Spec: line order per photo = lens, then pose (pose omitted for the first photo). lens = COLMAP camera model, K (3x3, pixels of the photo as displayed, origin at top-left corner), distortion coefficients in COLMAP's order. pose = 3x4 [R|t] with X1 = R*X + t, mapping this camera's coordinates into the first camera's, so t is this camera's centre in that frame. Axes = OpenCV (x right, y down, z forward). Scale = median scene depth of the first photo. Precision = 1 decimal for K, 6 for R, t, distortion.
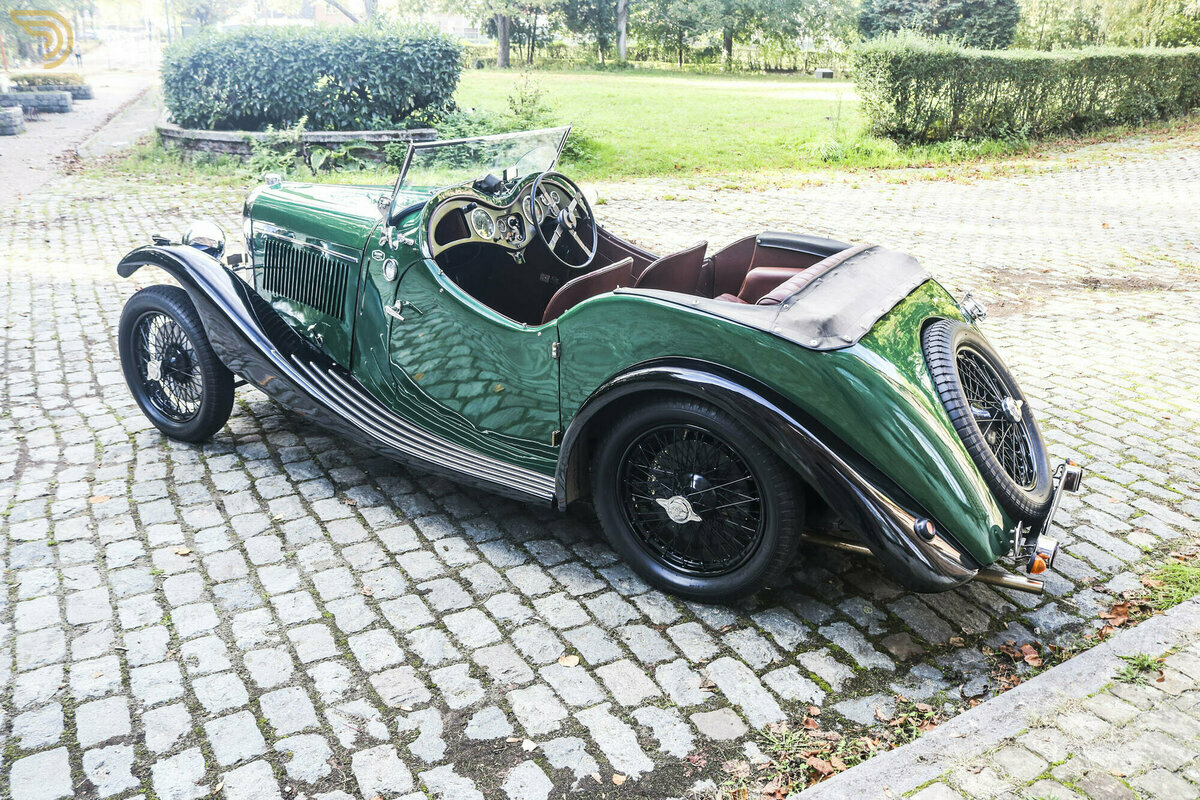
lens RADIAL K [[997.2, 0, 600.0], [0, 997.2, 400.0], [0, 0, 1]] dist [-0.169021, 0.150341]
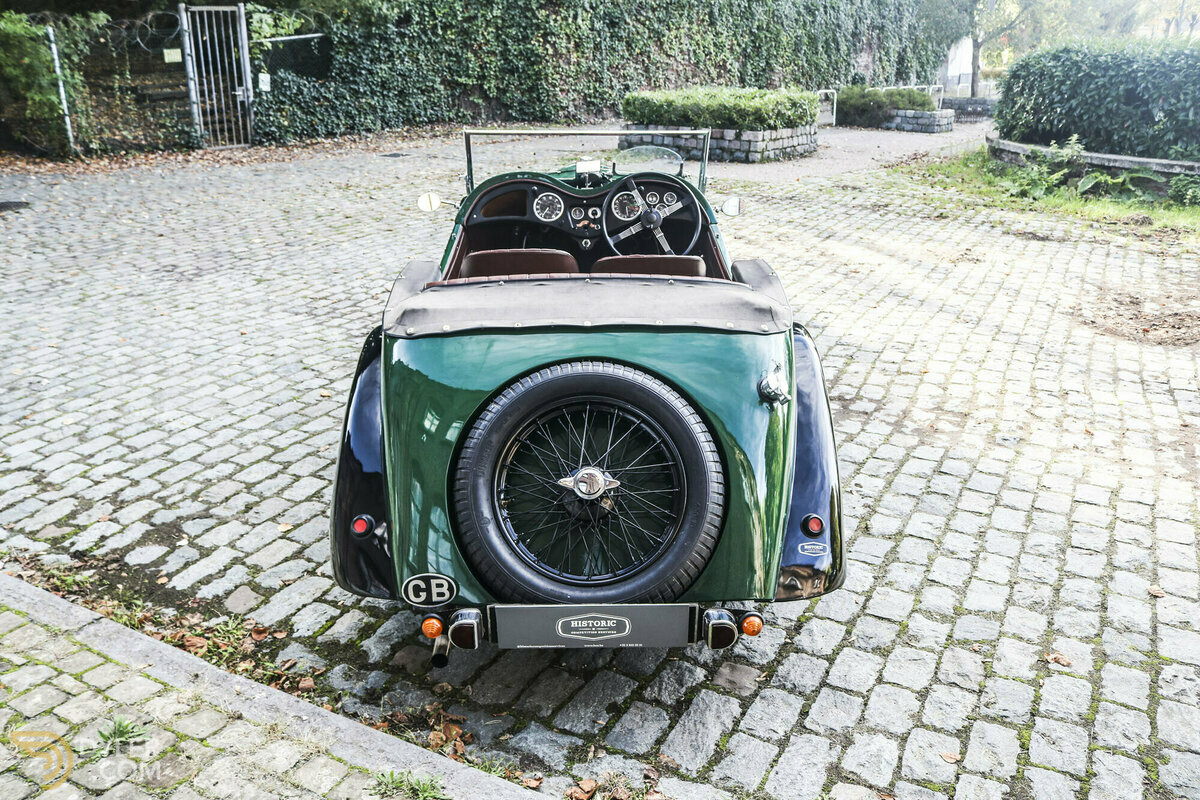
lens RADIAL K [[997.2, 0, 600.0], [0, 997.2, 400.0], [0, 0, 1]] dist [-0.169021, 0.150341]
pose [[0.522125, 0.274868, -0.807362, 0.431654], [-0.285050, 0.948445, 0.138557, -0.069786], [0.803823, 0.157794, 0.573558, 0.208968]]
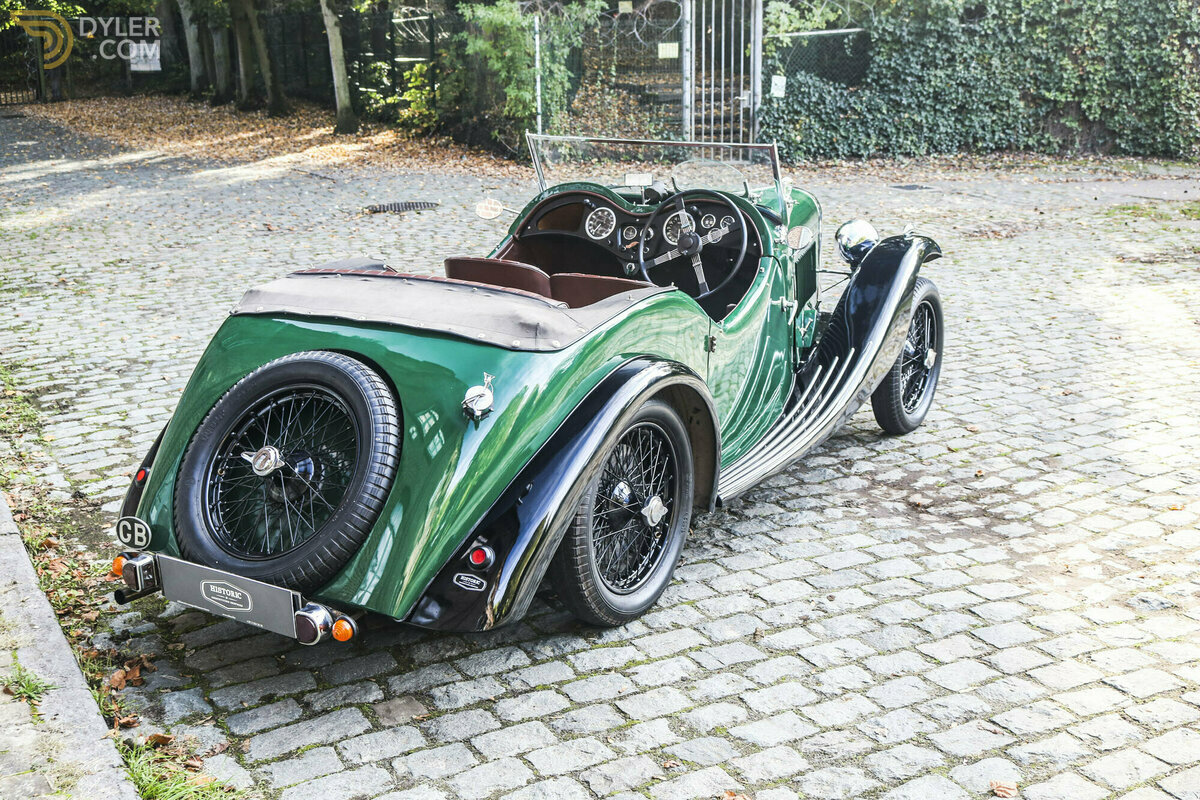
lens RADIAL K [[1355.0, 0, 600.0], [0, 1355.0, 400.0], [0, 0, 1]] dist [-0.082654, 0.062439]
pose [[-0.008667, 0.235854, -0.971750, 0.610338], [-0.343085, 0.912097, 0.224436, -0.157501], [0.939265, 0.335337, 0.073013, 0.466296]]
